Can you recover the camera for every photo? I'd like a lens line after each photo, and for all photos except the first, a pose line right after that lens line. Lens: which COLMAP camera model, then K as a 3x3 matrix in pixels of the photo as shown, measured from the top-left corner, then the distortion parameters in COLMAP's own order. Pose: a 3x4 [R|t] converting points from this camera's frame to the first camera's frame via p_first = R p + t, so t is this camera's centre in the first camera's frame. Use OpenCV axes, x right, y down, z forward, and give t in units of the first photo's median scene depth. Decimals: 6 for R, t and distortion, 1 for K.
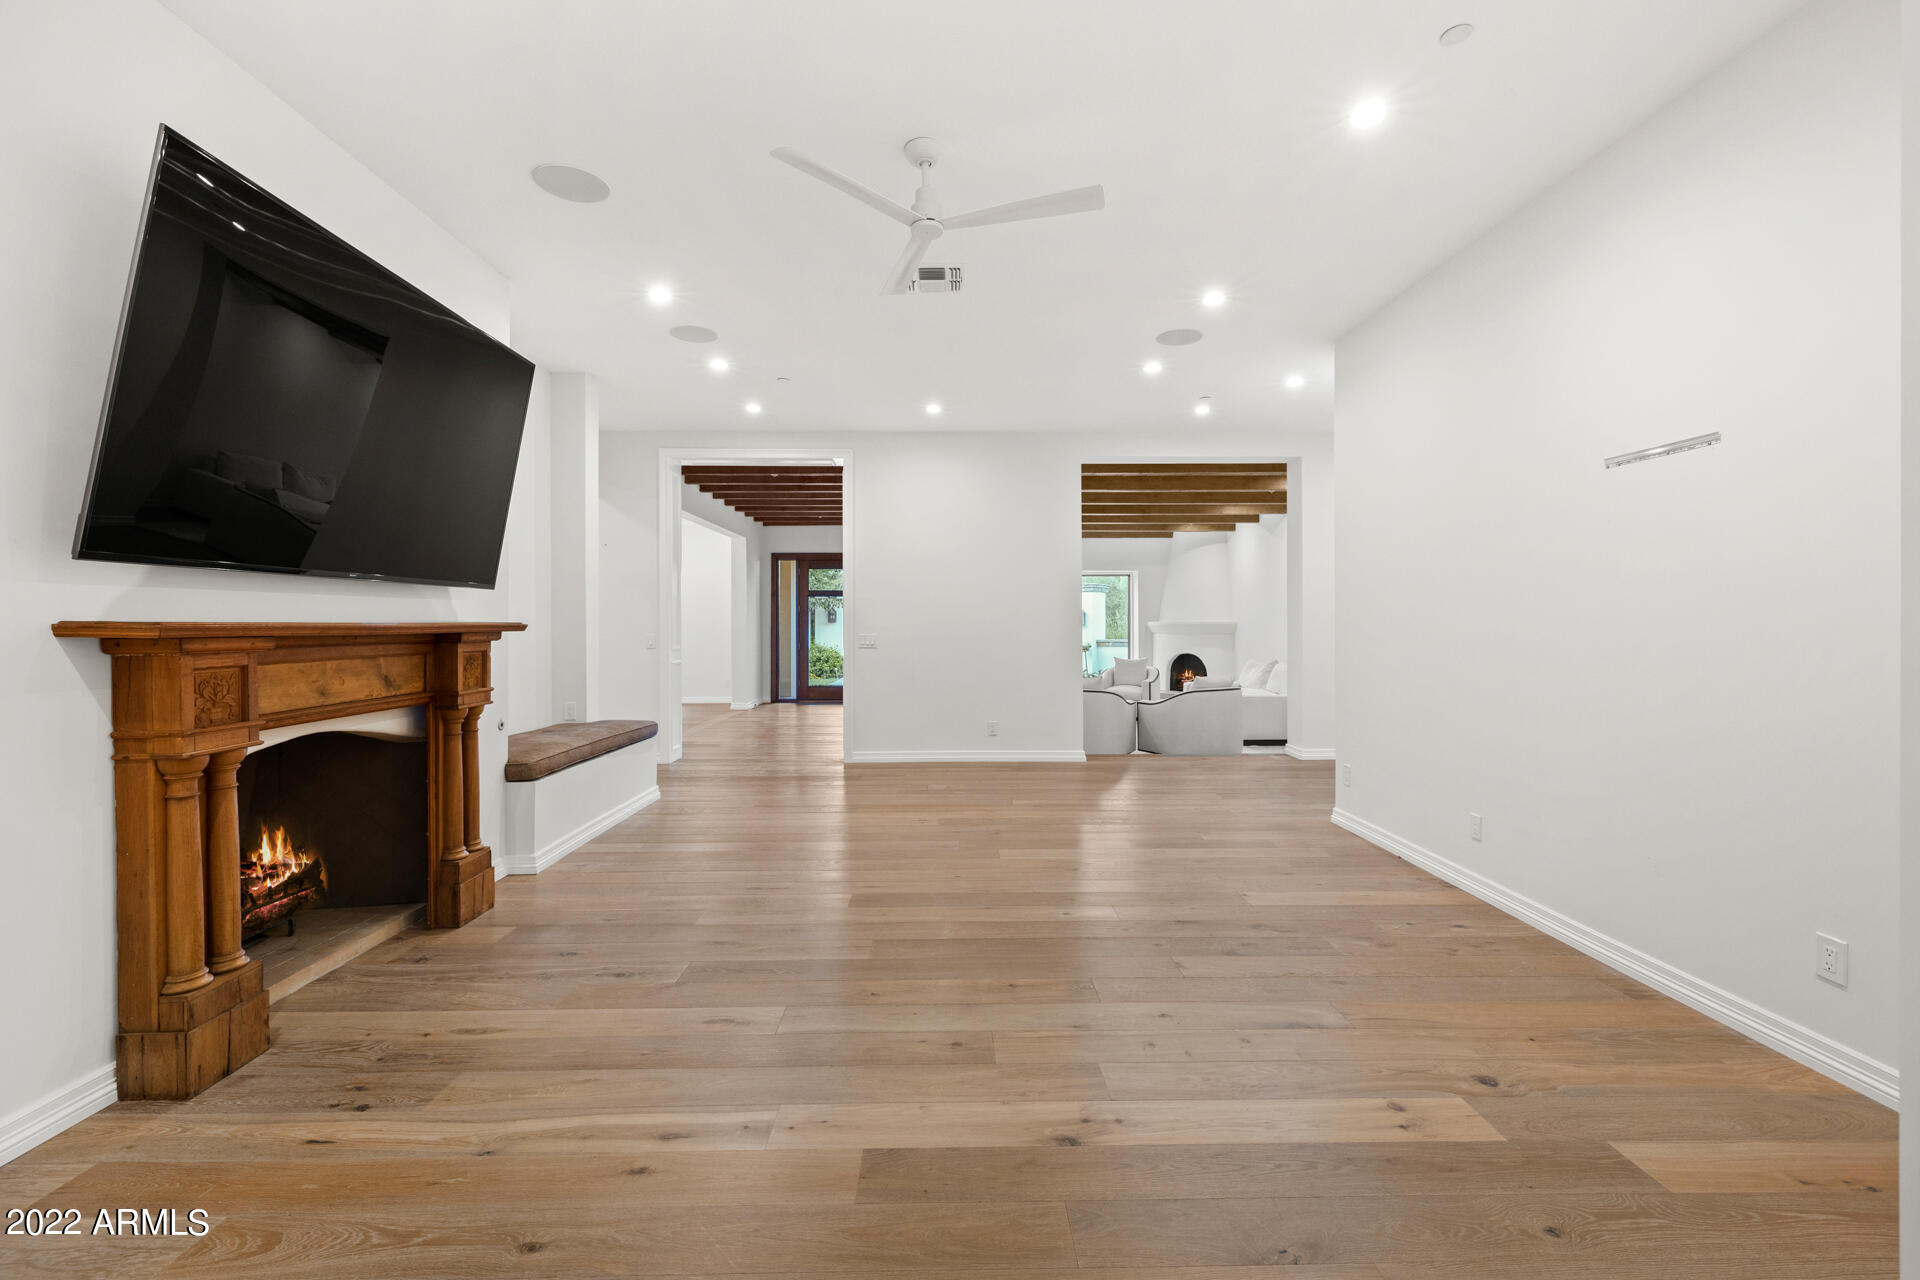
lens RADIAL K [[821.6, 0, 962.1], [0, 821.6, 629.8], [0, 0, 1]] dist [0.000856, 0.000109]
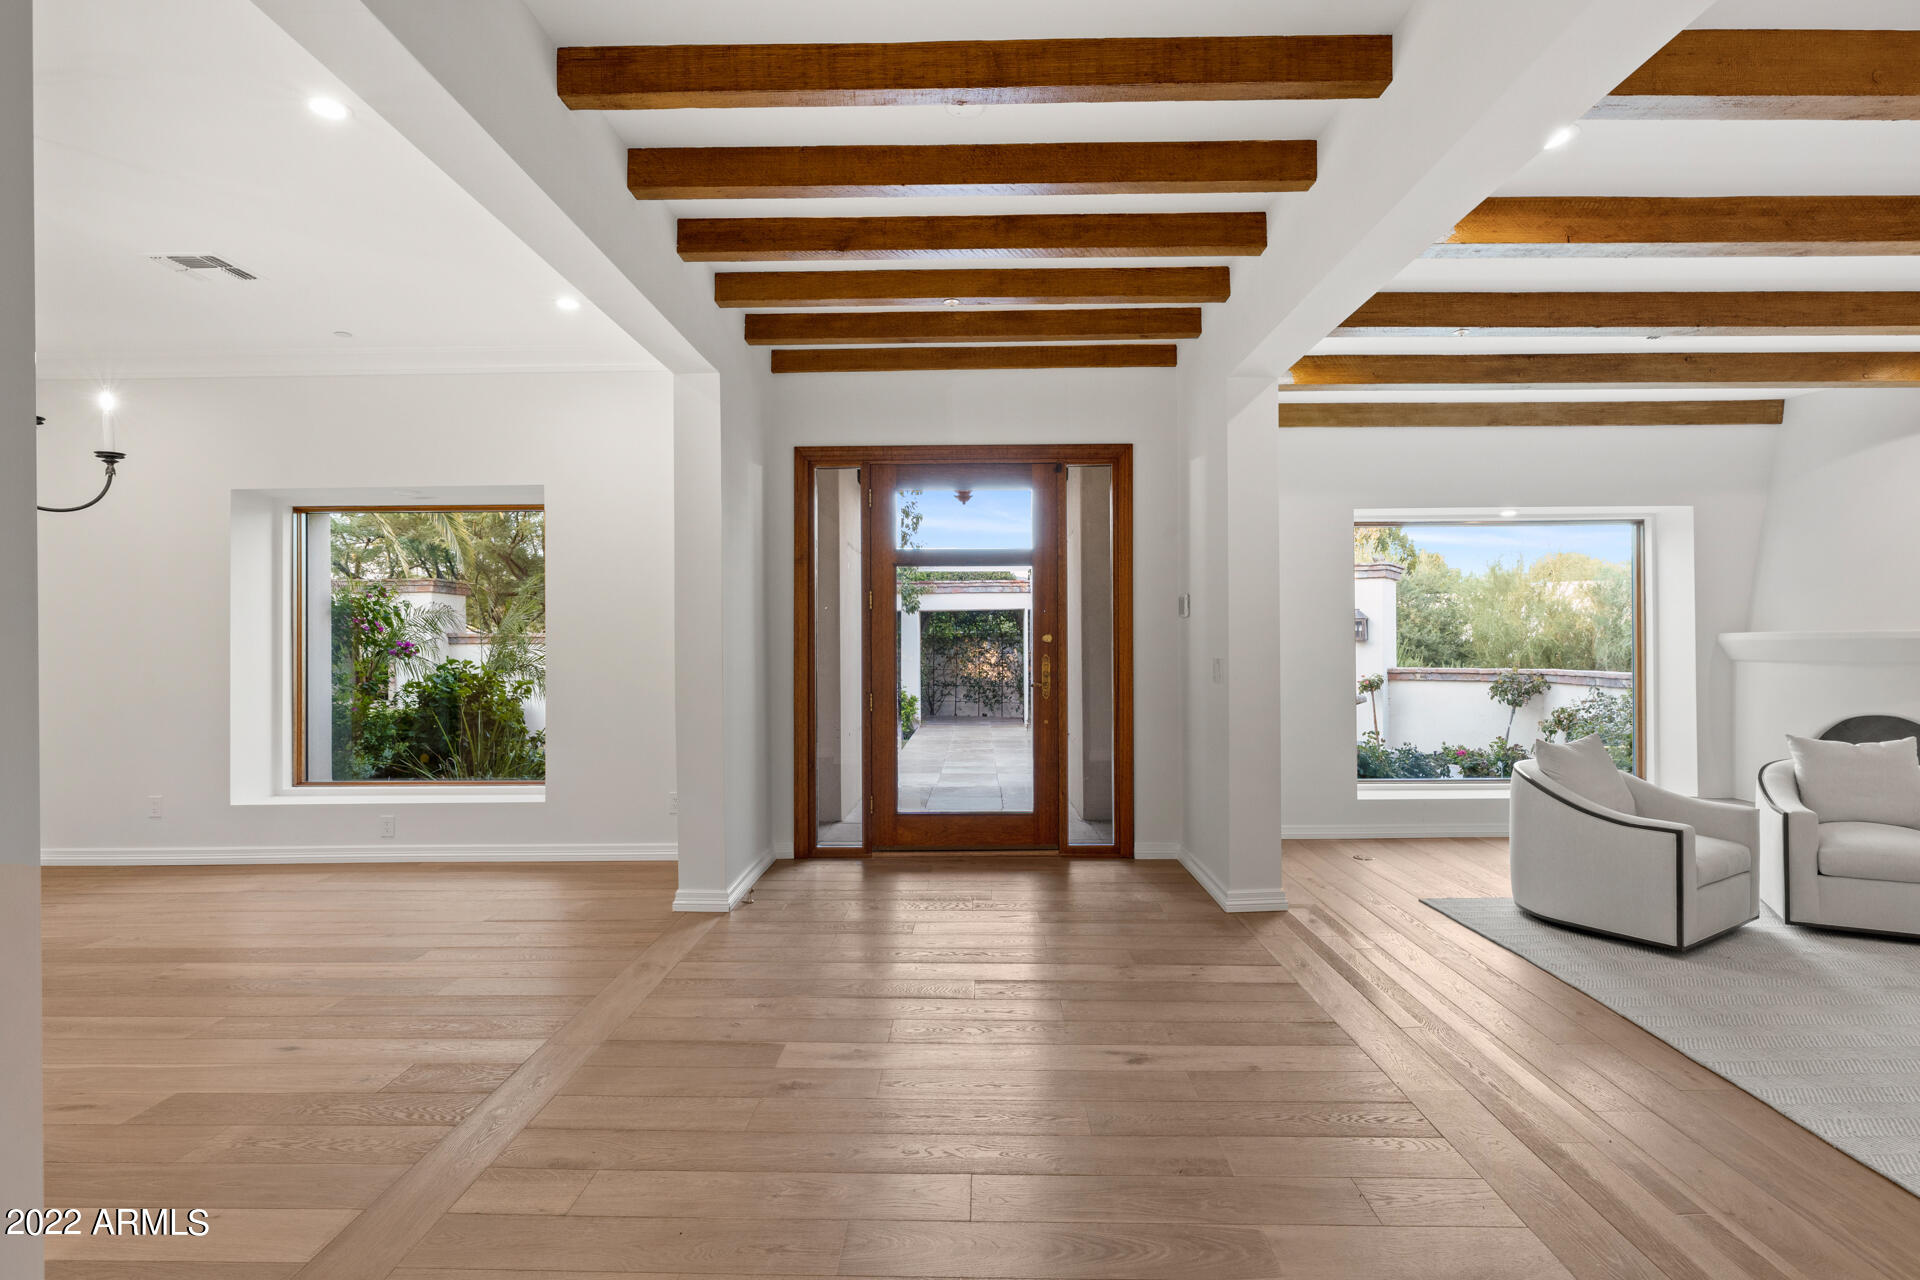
lens RADIAL K [[966.9, 0, 960.0], [0, 966.9, 640.0], [0, 0, 1]] dist [-0.004248, -0.000401]
pose [[0.999286, -0.003933, -0.037587, -0.142568], [0.003686, 0.999971, -0.006649, -0.005178], [0.037612, 0.006506, 0.999271, 0.574507]]
